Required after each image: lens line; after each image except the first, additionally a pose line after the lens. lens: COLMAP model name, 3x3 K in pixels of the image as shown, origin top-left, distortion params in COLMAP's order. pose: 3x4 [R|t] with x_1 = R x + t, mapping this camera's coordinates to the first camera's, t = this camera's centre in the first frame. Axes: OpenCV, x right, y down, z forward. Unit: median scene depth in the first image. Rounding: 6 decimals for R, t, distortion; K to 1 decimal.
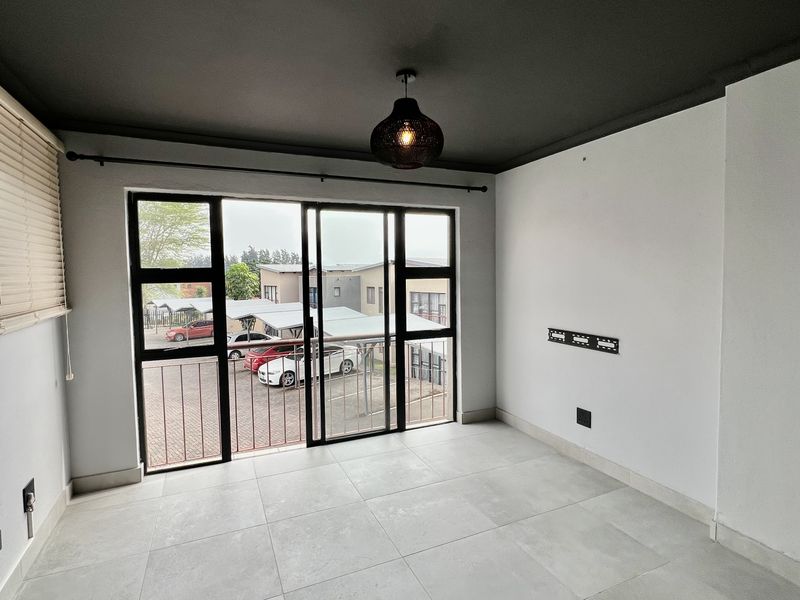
lens RADIAL K [[425.8, 0, 396.7], [0, 425.8, 296.3], [0, 0, 1]] dist [-0.002143, 0.000365]
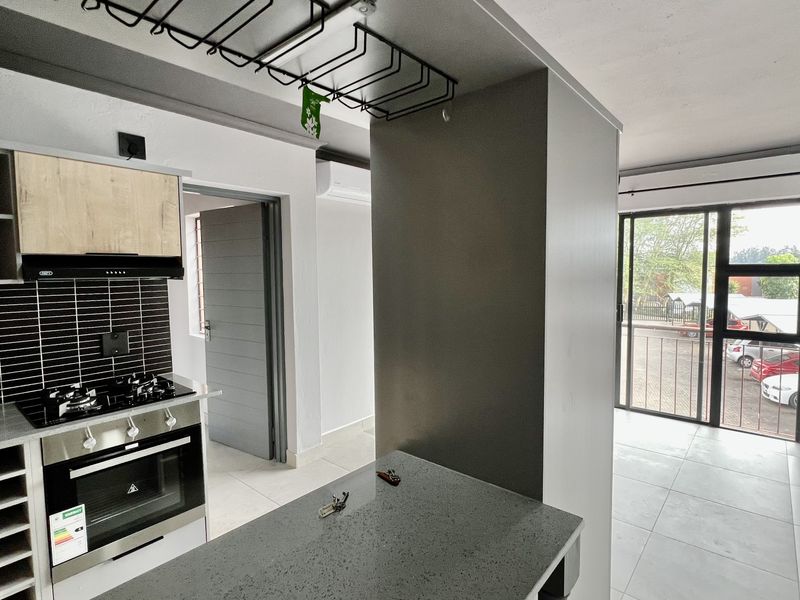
lens RADIAL K [[425.8, 0, 396.7], [0, 425.8, 296.3], [0, 0, 1]] dist [-0.002143, 0.000365]
pose [[0.423252, 0.065161, -0.903666, 0.670174], [-0.049772, 0.997576, 0.048621, -0.004743], [0.904644, 0.024398, 0.425470, -0.136352]]
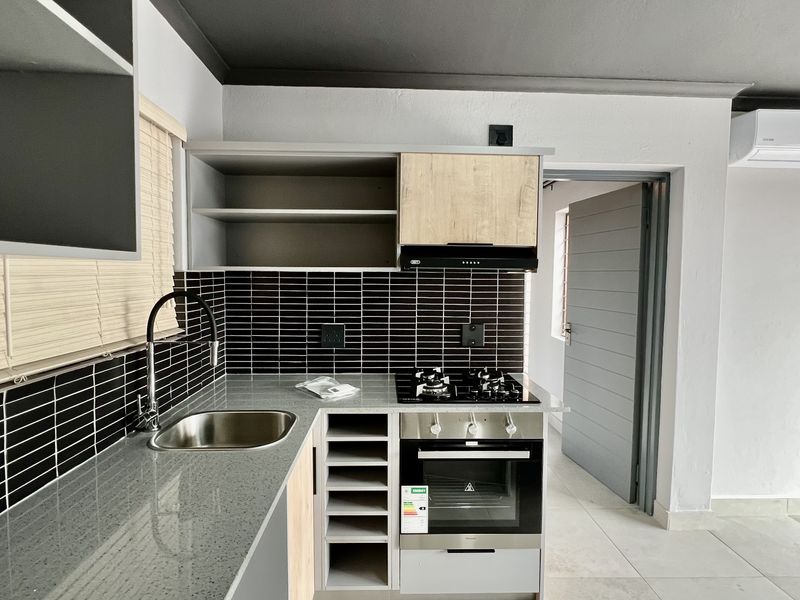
lens RADIAL K [[425.8, 0, 396.7], [0, 425.8, 296.3], [0, 0, 1]] dist [-0.002143, 0.000365]
pose [[-0.381970, 0.057596, -0.922378, 0.555198], [-0.062306, 0.994181, 0.087881, 0.010012], [0.922072, 0.091037, -0.376159, -0.112014]]
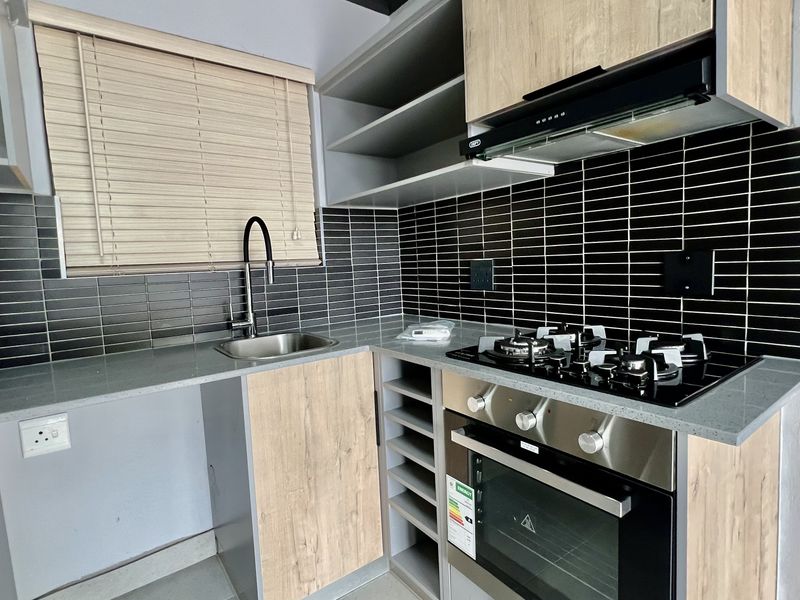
lens RADIAL K [[425.8, 0, 396.7], [0, 425.8, 296.3], [0, 0, 1]] dist [-0.002143, 0.000365]
pose [[-0.975190, 0.075412, -0.208129, 0.193912], [0.044355, 0.987684, 0.150044, 0.079574], [0.216881, 0.137090, -0.966524, 0.038605]]
